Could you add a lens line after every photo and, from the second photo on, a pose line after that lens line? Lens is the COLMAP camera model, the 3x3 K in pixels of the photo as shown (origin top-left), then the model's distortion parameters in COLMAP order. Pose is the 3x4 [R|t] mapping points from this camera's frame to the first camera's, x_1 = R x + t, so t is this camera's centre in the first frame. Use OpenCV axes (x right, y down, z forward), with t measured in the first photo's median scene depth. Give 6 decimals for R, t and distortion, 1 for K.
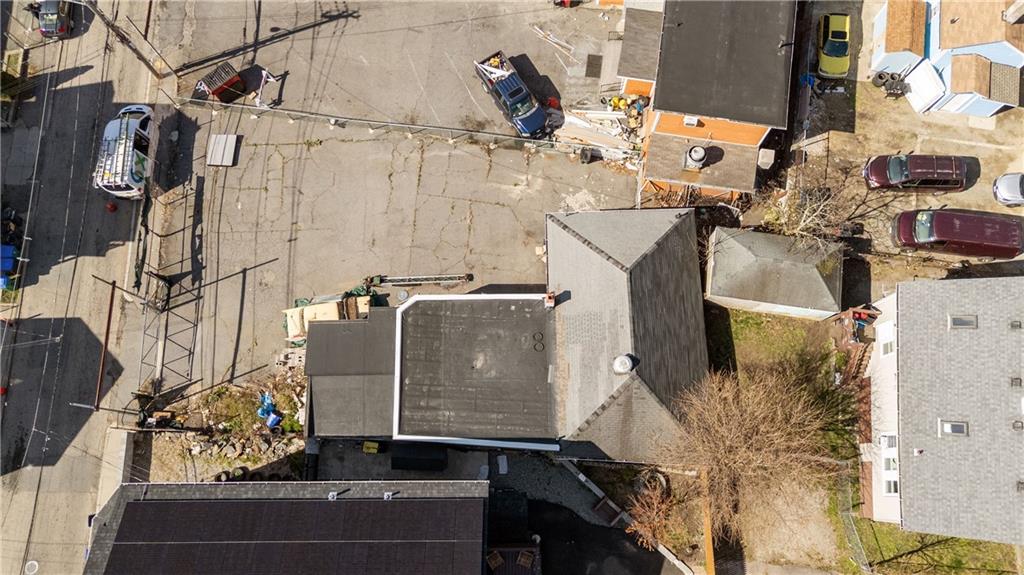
lens RADIAL K [[753.9, 0, 515.7], [0, 753.9, 287.0], [0, 0, 1]] dist [0.066033, -0.053924]
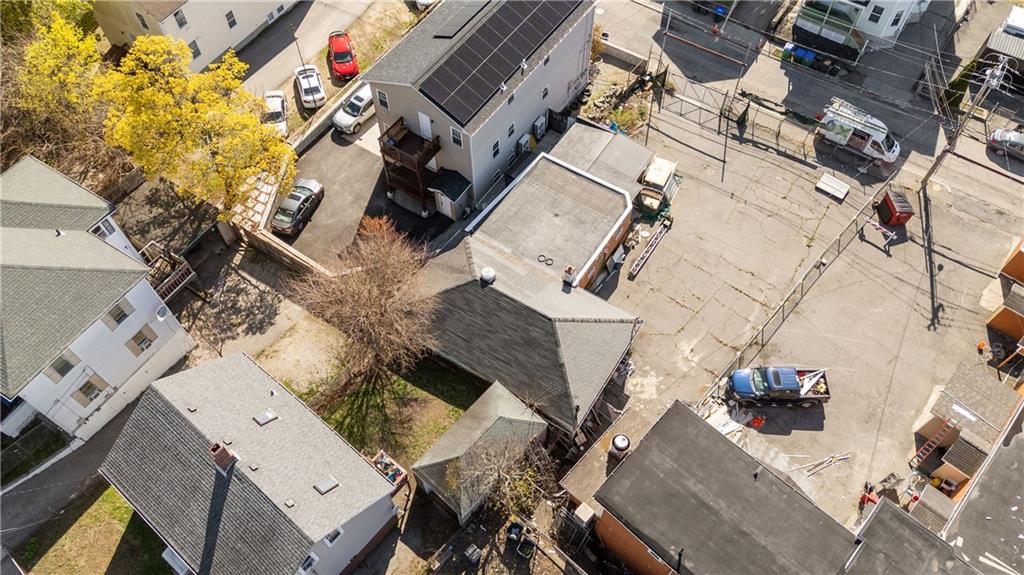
lens RADIAL K [[753.9, 0, 515.7], [0, 753.9, 287.0], [0, 0, 1]] dist [0.066033, -0.053924]
pose [[-0.552409, 0.708232, -0.439604, 0.546405], [-0.806176, -0.319823, 0.497789, -0.443264], [0.211954, 0.629381, 0.747633, 0.112362]]
